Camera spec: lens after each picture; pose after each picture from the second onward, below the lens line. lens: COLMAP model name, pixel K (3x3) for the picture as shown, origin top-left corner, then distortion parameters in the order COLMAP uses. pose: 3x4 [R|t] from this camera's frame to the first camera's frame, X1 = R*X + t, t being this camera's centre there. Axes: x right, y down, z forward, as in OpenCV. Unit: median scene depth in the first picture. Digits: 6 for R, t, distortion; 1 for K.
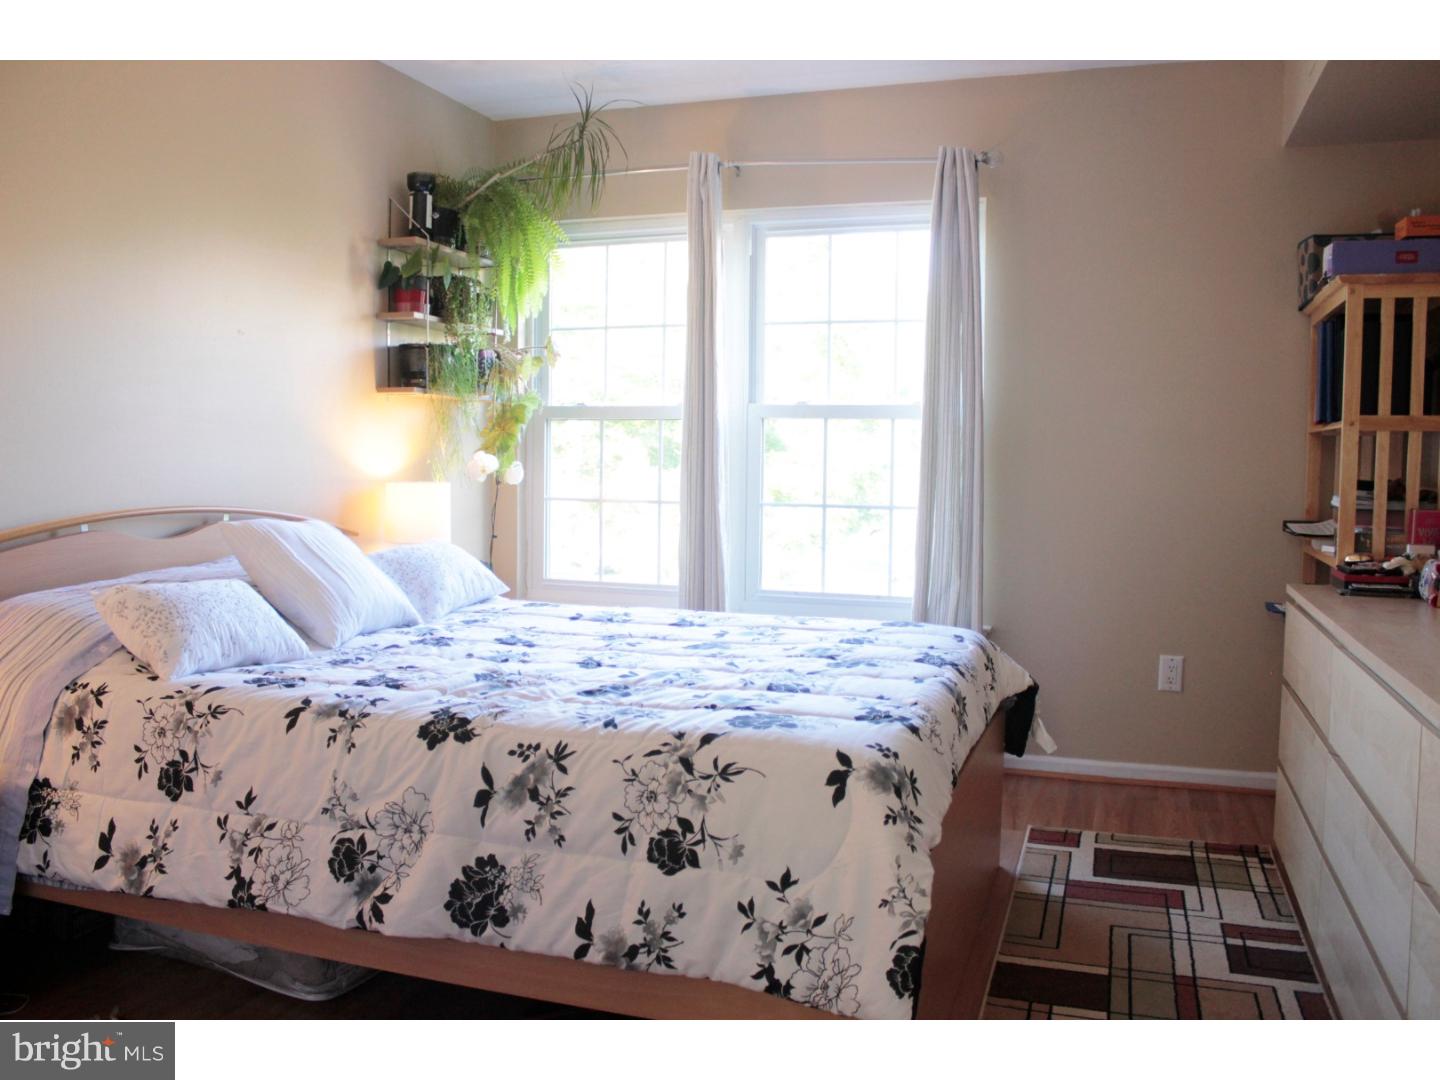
lens RADIAL K [[1191.3, 0, 720.0], [0, 1191.3, 540.0], [0, 0, 1]] dist [-0.169154, 0.150463]
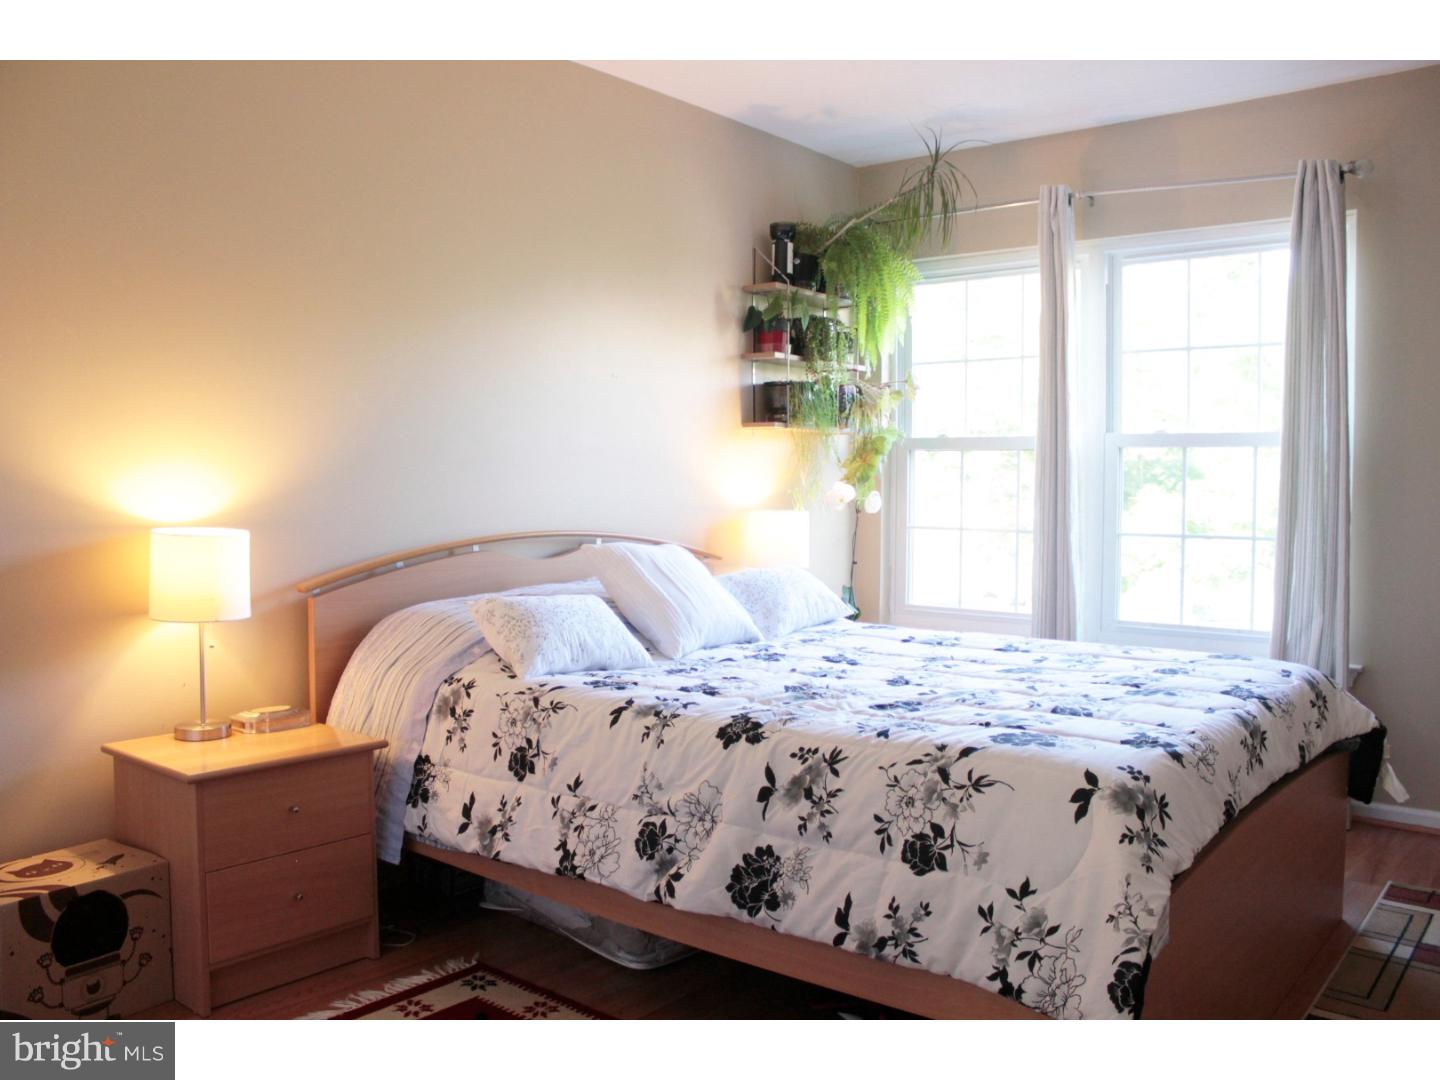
lens RADIAL K [[1191.3, 0, 720.0], [0, 1191.3, 540.0], [0, 0, 1]] dist [-0.169154, 0.150463]
pose [[0.939146, 0.008915, -0.343404, 0.122996], [-0.017340, 0.999619, -0.021472, 0.003473], [0.343081, 0.026120, 0.938942, -0.062728]]
